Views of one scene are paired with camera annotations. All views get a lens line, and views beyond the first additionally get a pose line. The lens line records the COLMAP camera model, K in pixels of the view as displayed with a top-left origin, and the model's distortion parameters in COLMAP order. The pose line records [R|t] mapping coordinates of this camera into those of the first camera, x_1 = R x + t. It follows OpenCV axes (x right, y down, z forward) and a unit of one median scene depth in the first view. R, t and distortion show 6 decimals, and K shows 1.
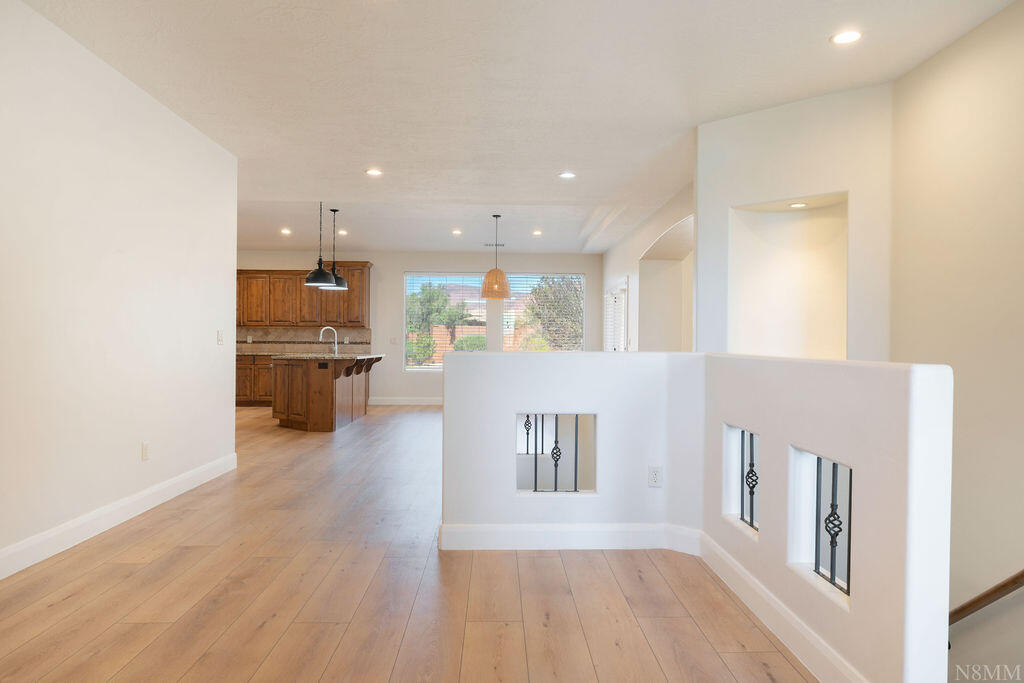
lens RADIAL K [[701.4, 0, 512.0], [0, 701.4, 341.5], [0, 0, 1]] dist [0.001786, 0.000145]
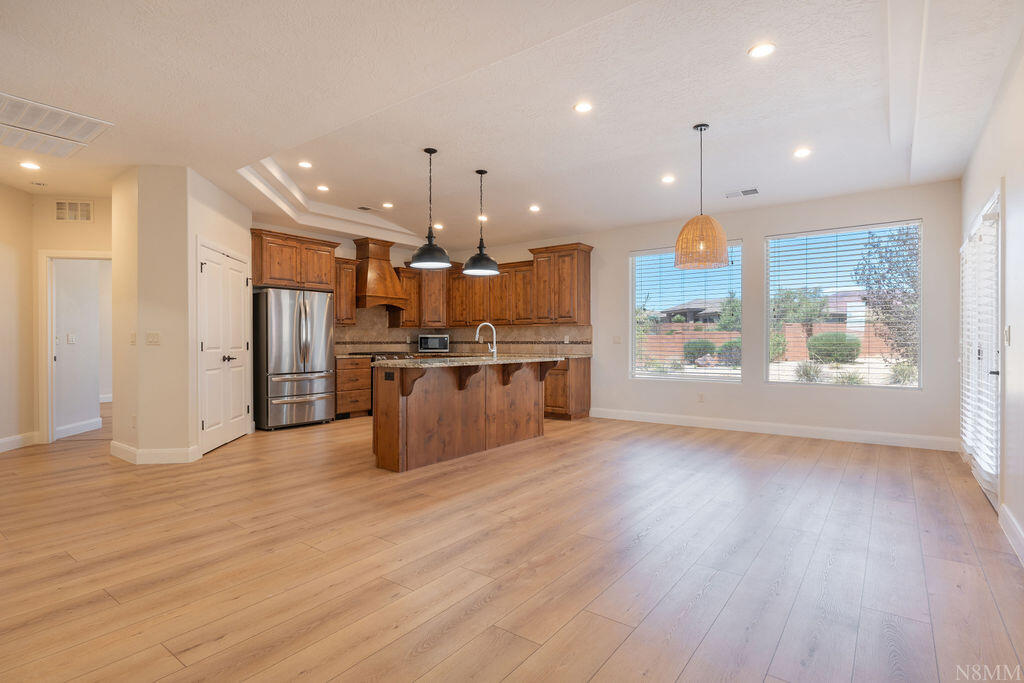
lens RADIAL K [[512.6, 0, 518.3], [0, 512.6, 339.4], [0, 0, 1]] dist [-0.002895, -0.000353]
pose [[0.791606, -0.014498, -0.610860, 0.103653], [0.012761, 0.999893, -0.007194, 0.002291], [0.610899, -0.002100, 0.791706, 0.478424]]
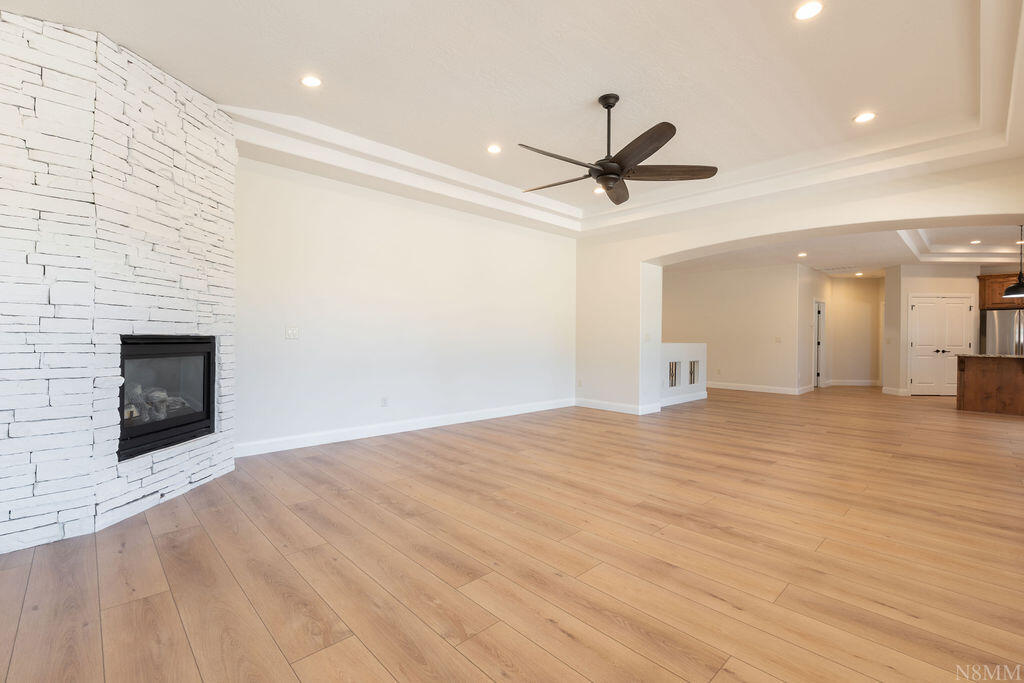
lens RADIAL K [[449.2, 0, 512.0], [0, 449.2, 341.5], [0, 0, 1]] dist [-0.009424, -0.000310]
pose [[-0.741830, -0.012607, -0.670469, 0.673925], [-0.014614, 0.999890, -0.002631, 0.008820], [0.670428, 0.007846, -0.741933, 0.752481]]
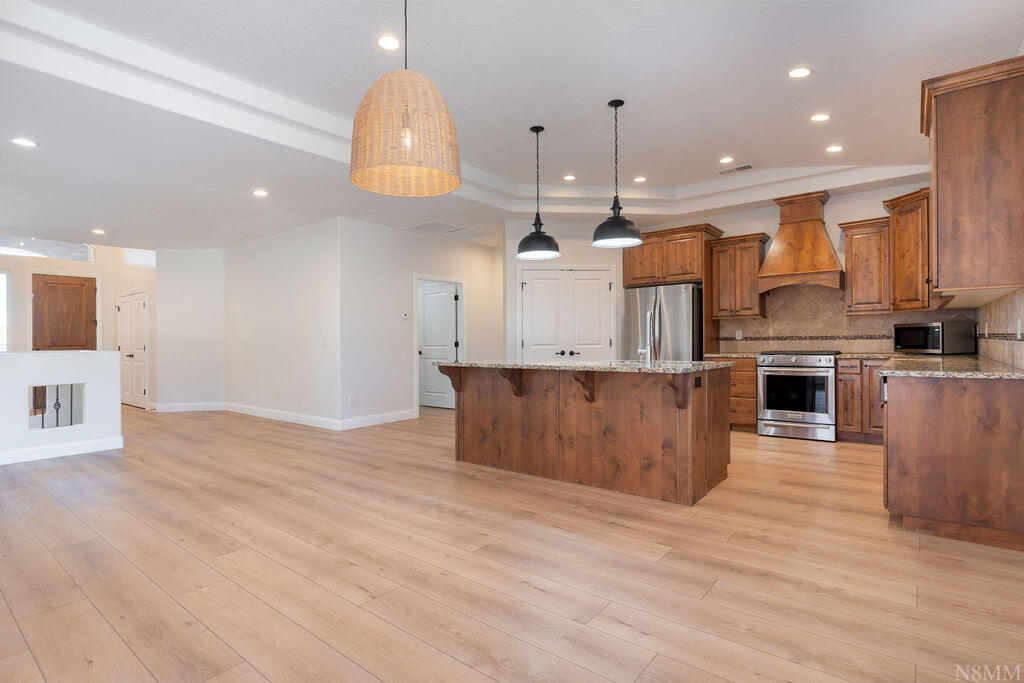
lens RADIAL K [[512.6, 0, 518.3], [0, 512.6, 339.4], [0, 0, 1]] dist [-0.002895, -0.000353]
pose [[-0.641525, -0.003324, -0.767095, 0.090779], [0.010184, 0.999866, -0.012849, 0.004289], [0.767034, -0.016055, -0.641405, 1.000894]]
